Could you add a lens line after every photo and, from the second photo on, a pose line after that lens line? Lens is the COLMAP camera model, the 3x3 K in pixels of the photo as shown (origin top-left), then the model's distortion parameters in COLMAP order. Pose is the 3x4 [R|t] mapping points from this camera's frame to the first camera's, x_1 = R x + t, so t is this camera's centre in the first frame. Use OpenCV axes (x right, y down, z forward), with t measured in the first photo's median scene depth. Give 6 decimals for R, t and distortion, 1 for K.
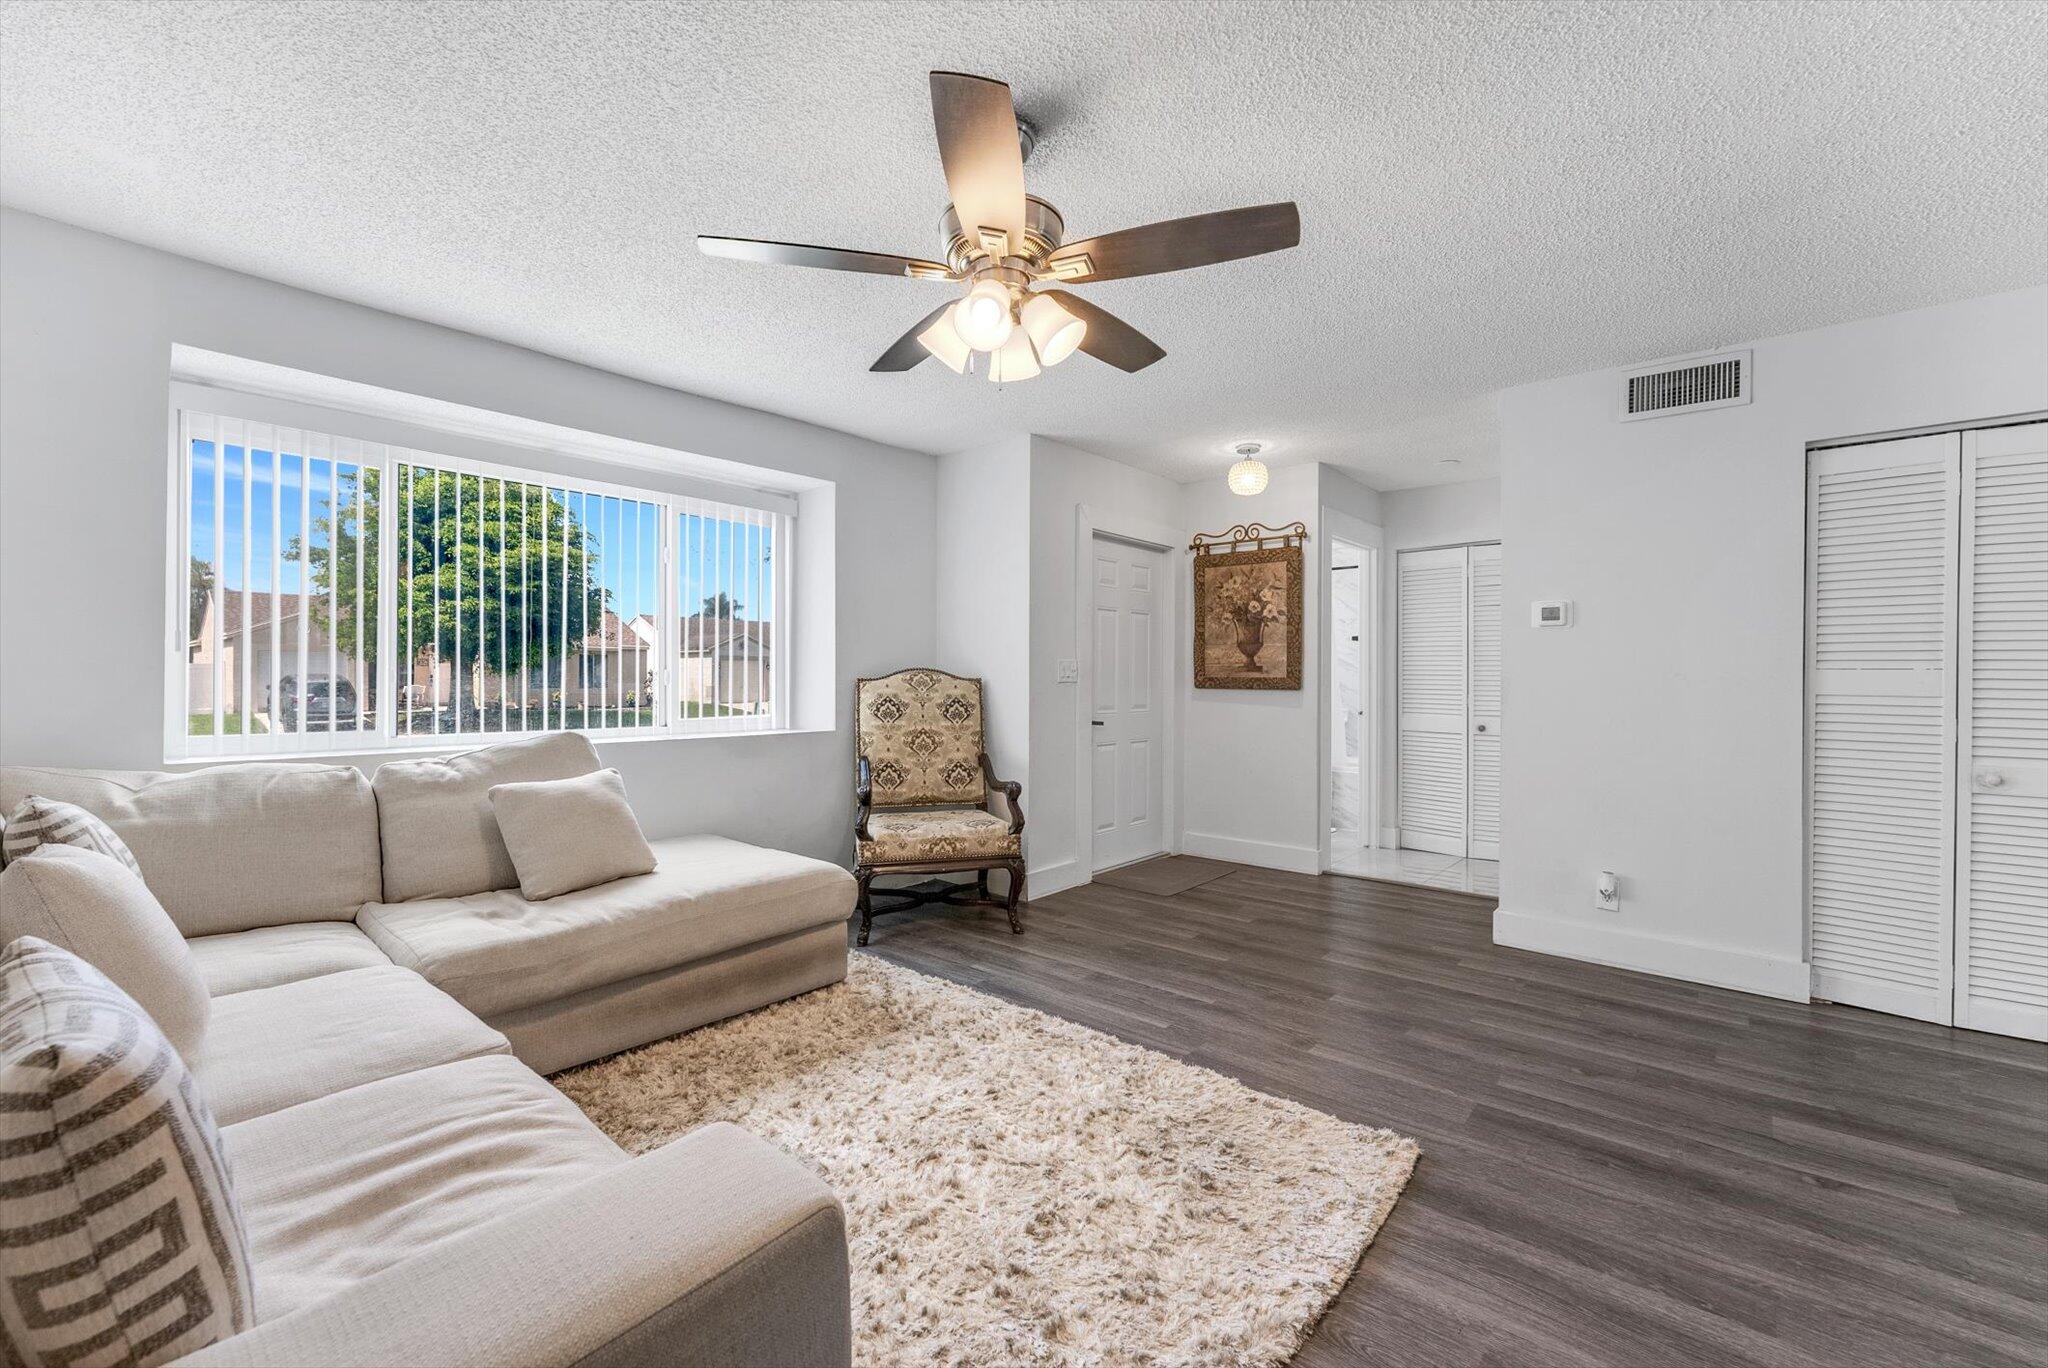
lens RADIAL K [[843.9, 0, 1023.4], [0, 843.9, 678.4], [0, 0, 1]] dist [-0.001321, -0.000126]
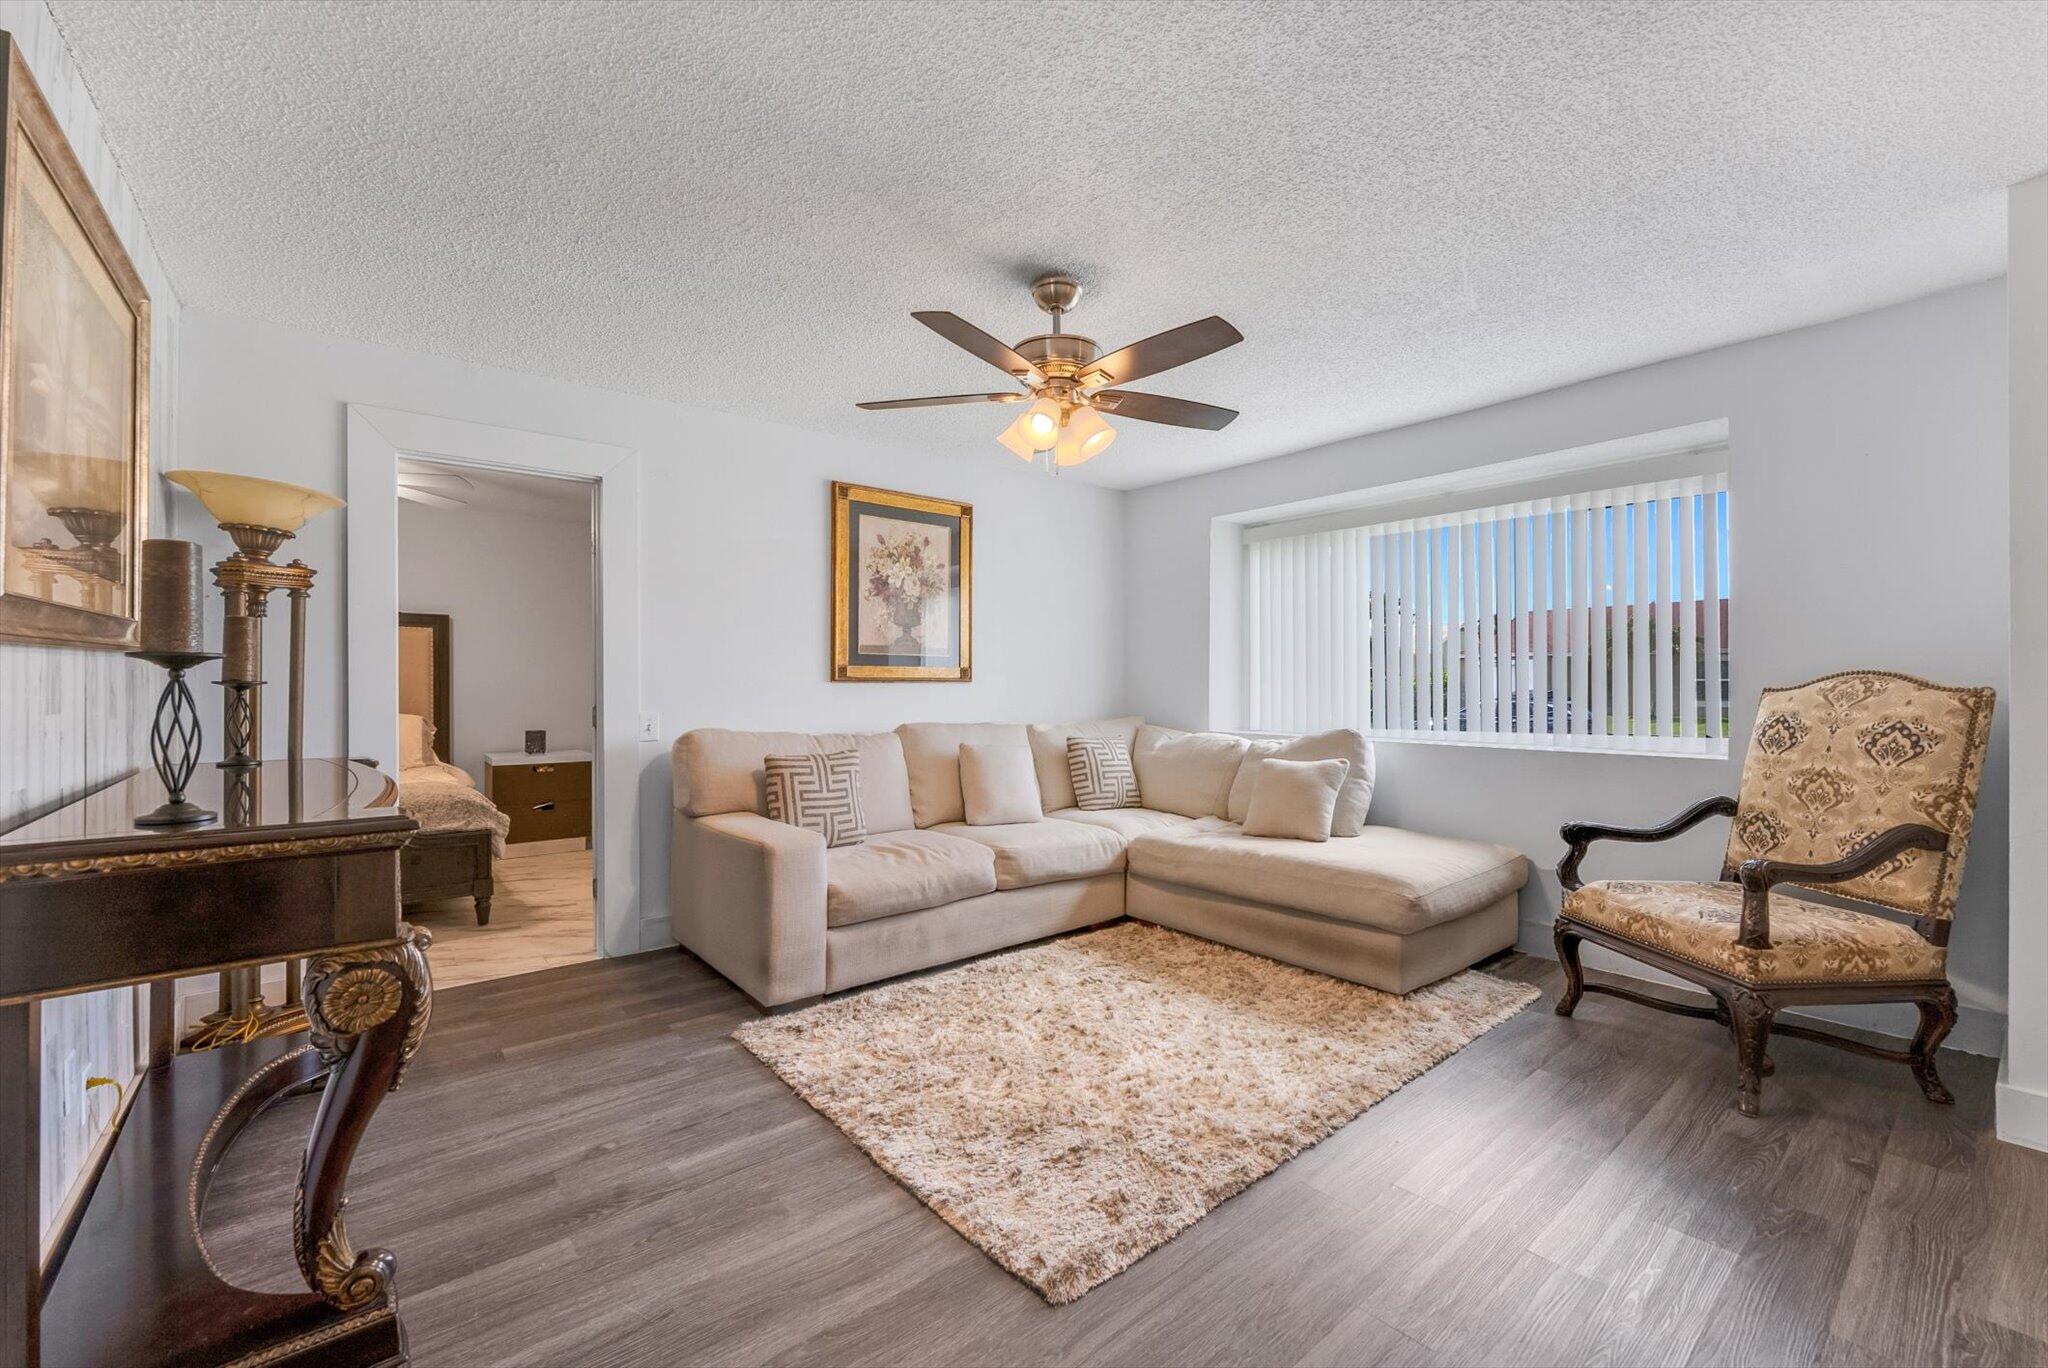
lens RADIAL K [[843.9, 0, 1029.7], [0, 843.9, 689.2], [0, 0, 1]] dist [-0.001321, -0.000126]
pose [[-0.173388, -0.002509, -0.984850, 0.603504], [-0.001741, 0.999996, -0.002241, 0.003857], [0.984852, 0.001326, -0.173392, 0.545424]]
